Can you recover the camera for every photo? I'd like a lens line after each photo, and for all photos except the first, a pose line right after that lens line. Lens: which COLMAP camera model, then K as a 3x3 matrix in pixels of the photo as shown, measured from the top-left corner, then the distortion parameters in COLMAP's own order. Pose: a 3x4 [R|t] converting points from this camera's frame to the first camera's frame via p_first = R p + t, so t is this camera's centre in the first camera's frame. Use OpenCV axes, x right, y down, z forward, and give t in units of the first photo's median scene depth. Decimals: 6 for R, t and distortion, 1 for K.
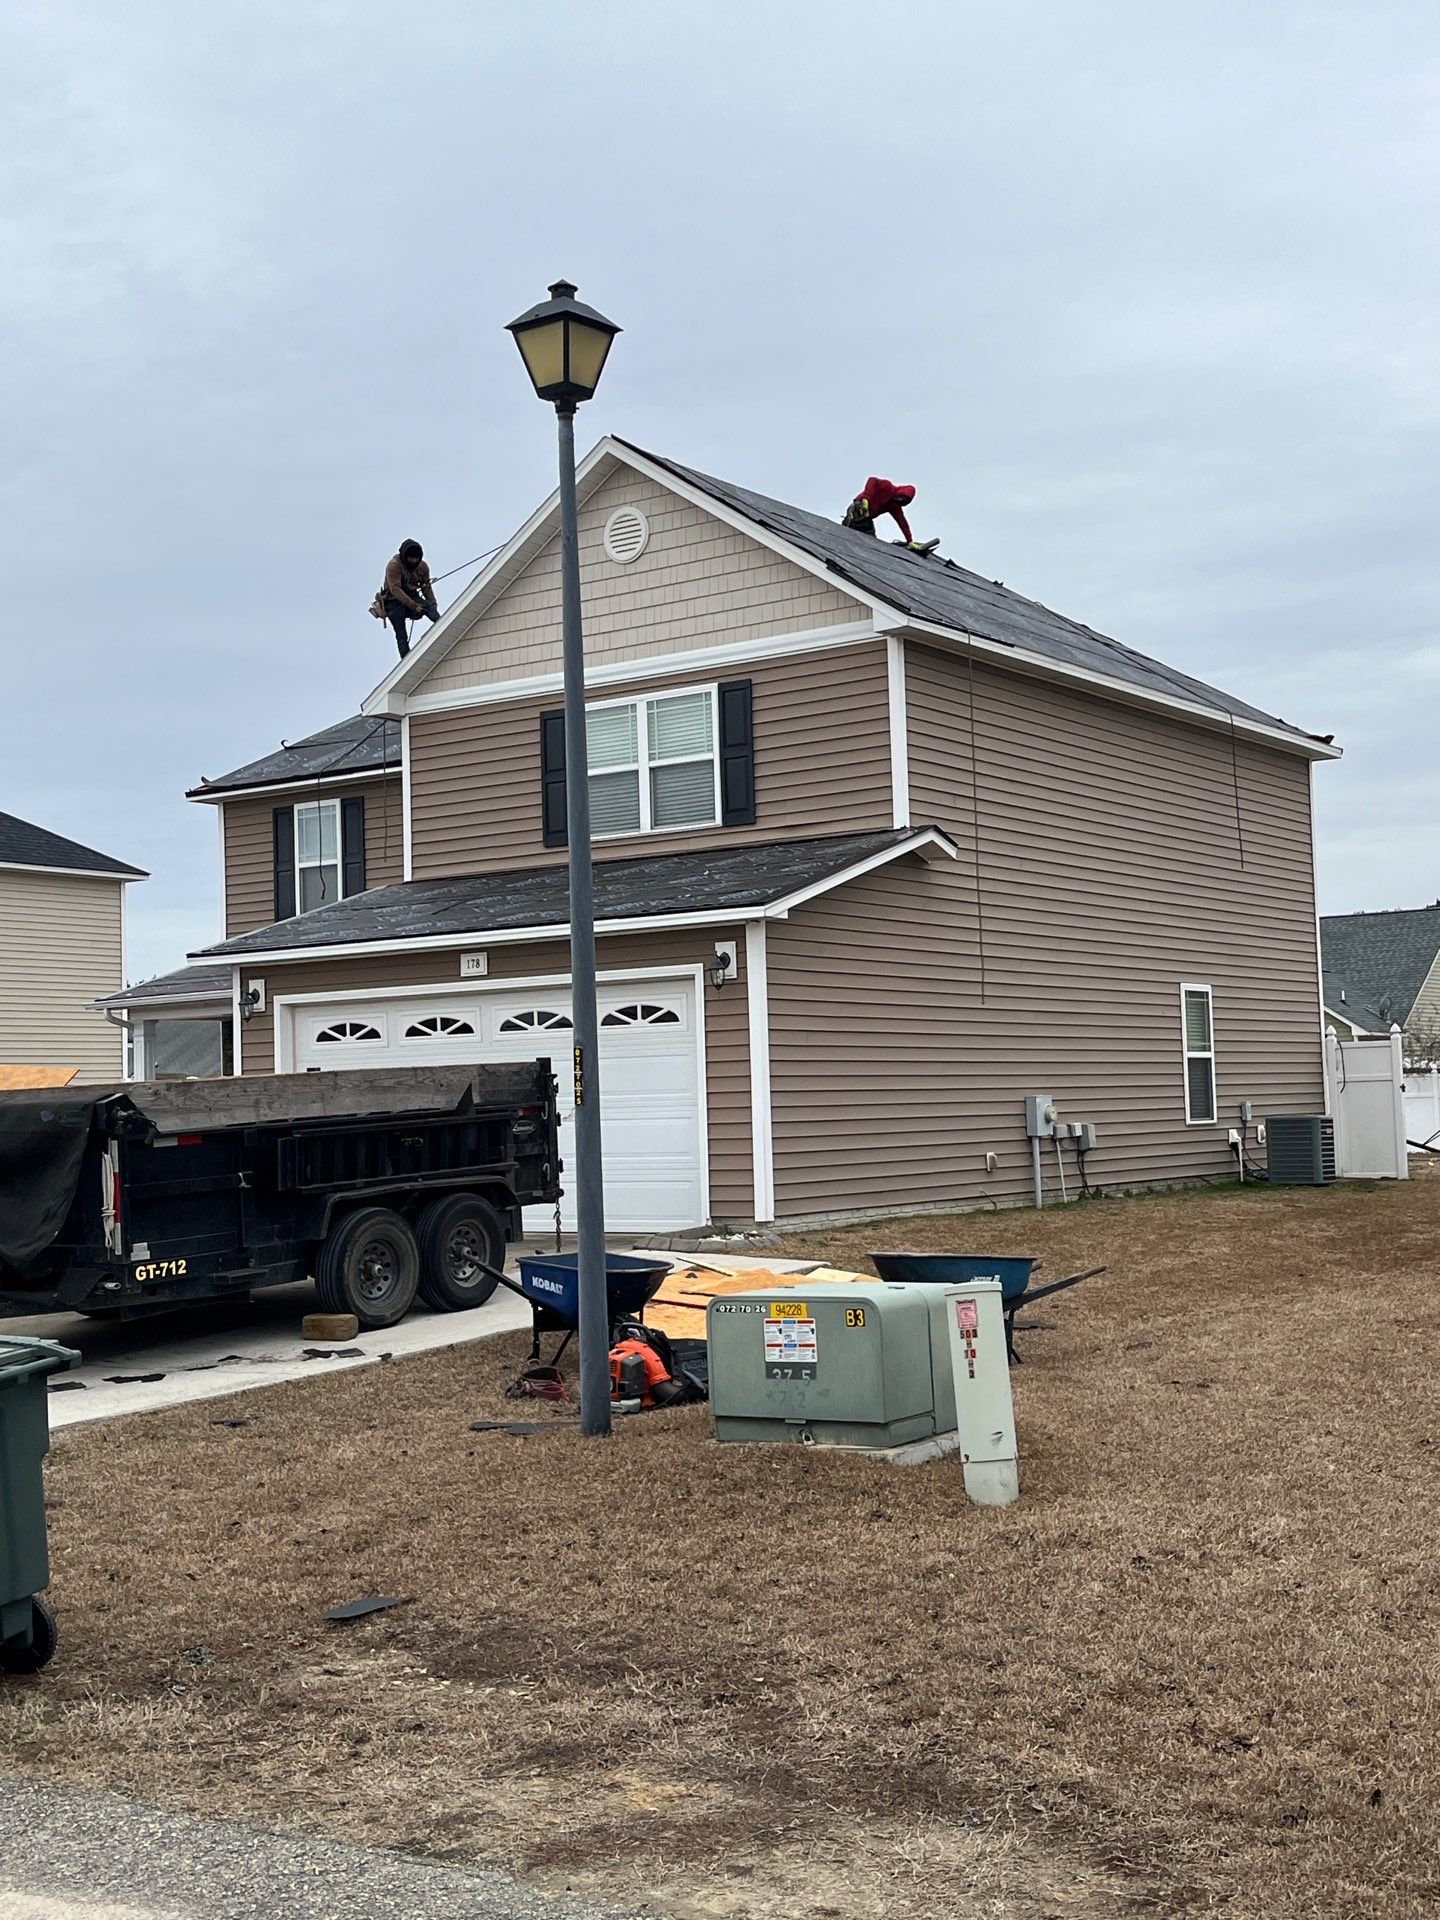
lens RADIAL K [[2265.0, 0, 724.7], [0, 2265.0, 967.0], [0, 0, 1]] dist [0.089867, 0.008780]
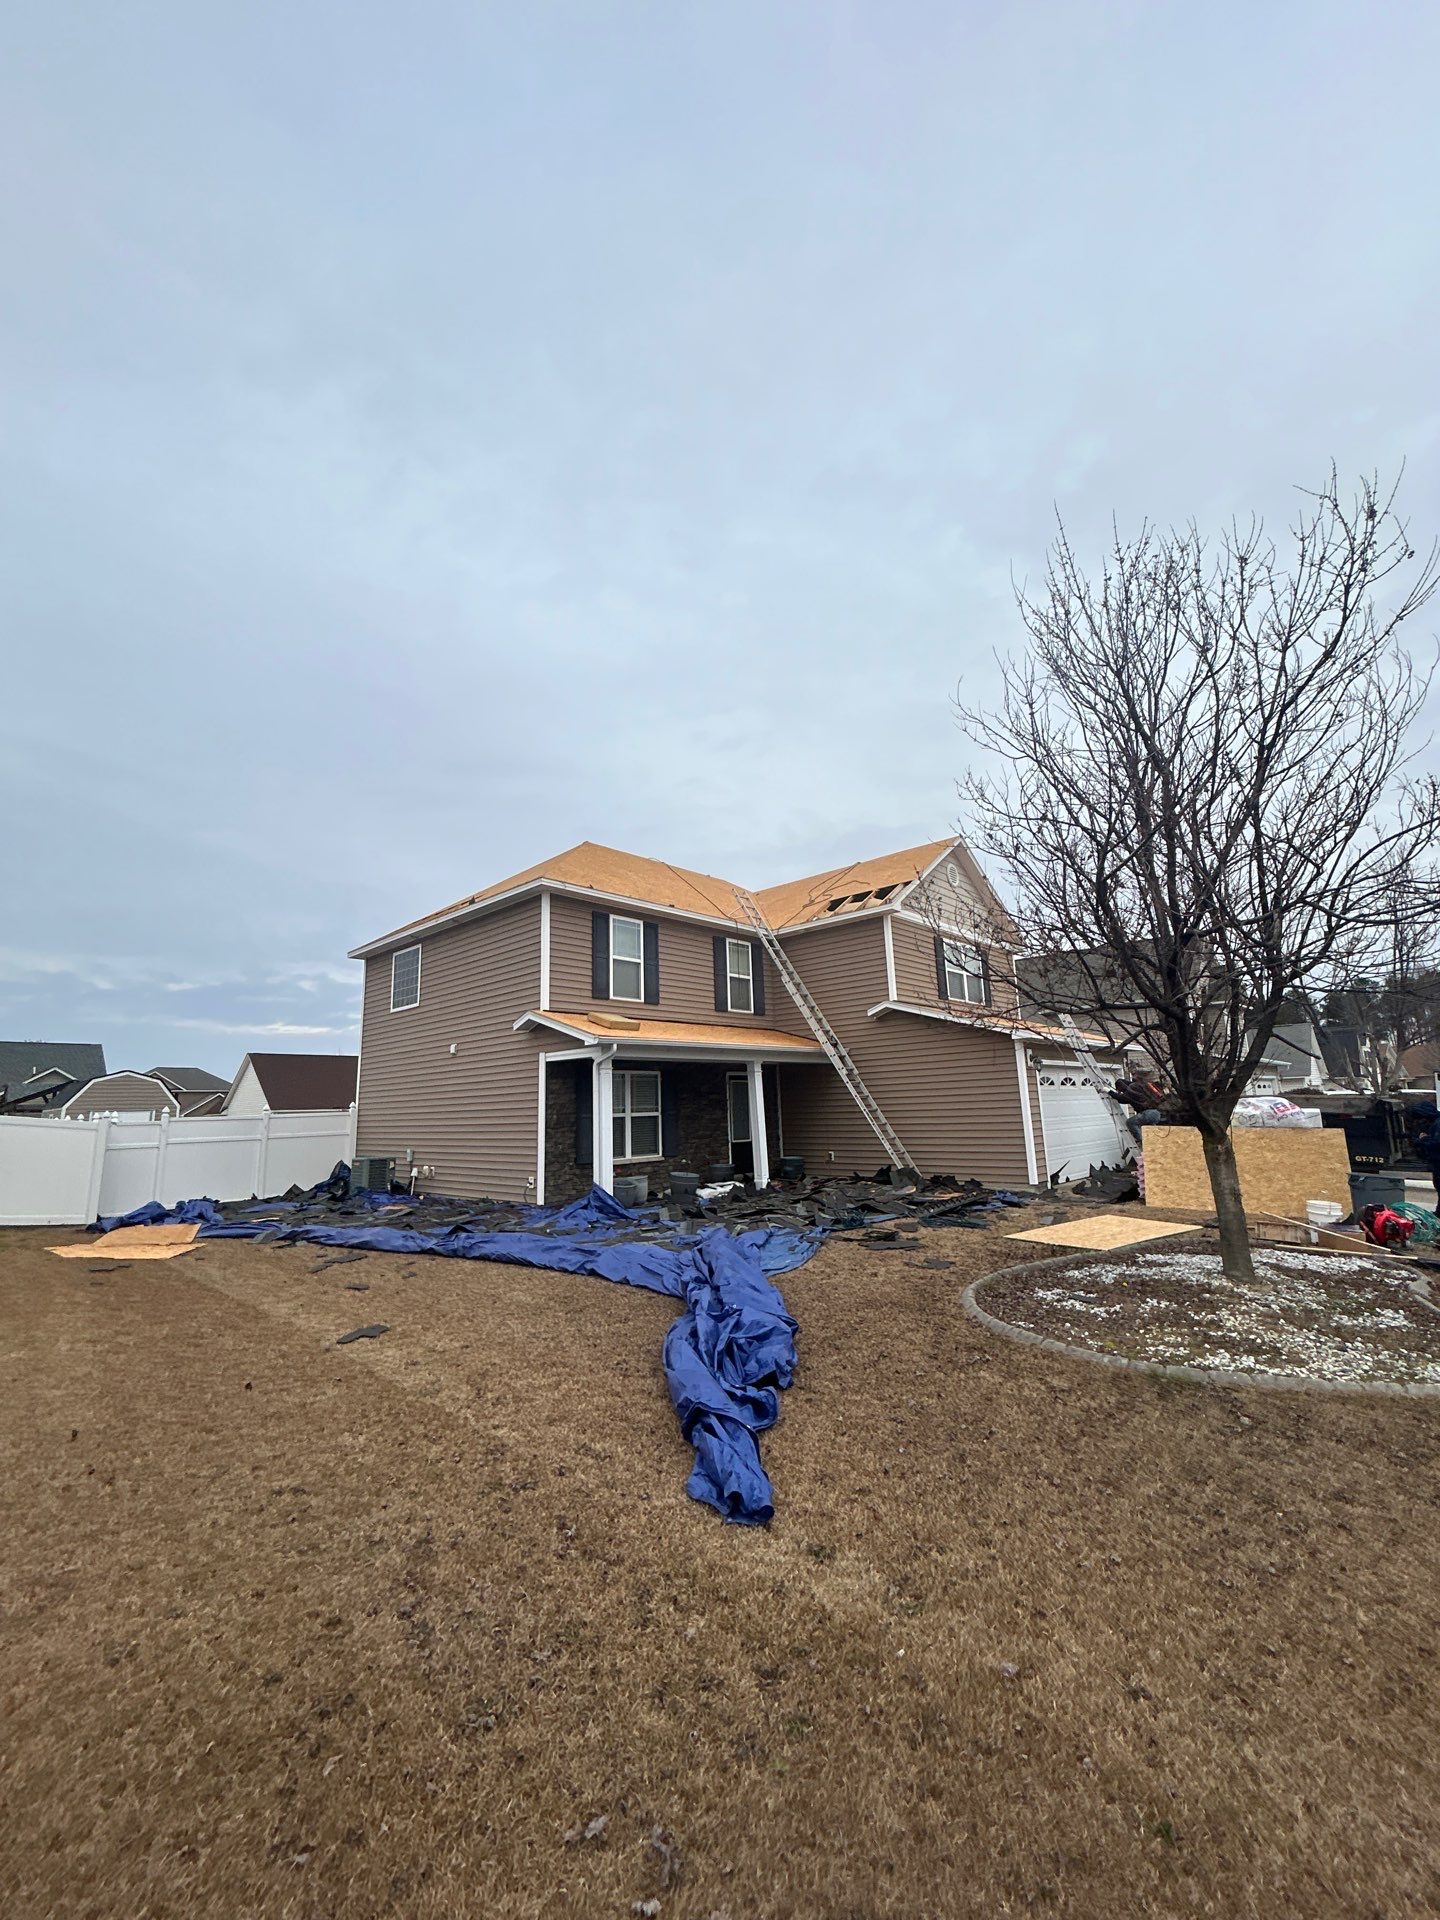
lens RADIAL K [[774.5, 0, 718.9], [0, 774.5, 958.5], [0, 0, 1]] dist [-0.003088, 0.002582]
pose [[0.140403, 0.212961, 0.966920, -0.856647], [-0.036096, 0.977046, -0.209950, 0.074059], [-0.989436, -0.005424, 0.144867, 1.145176]]
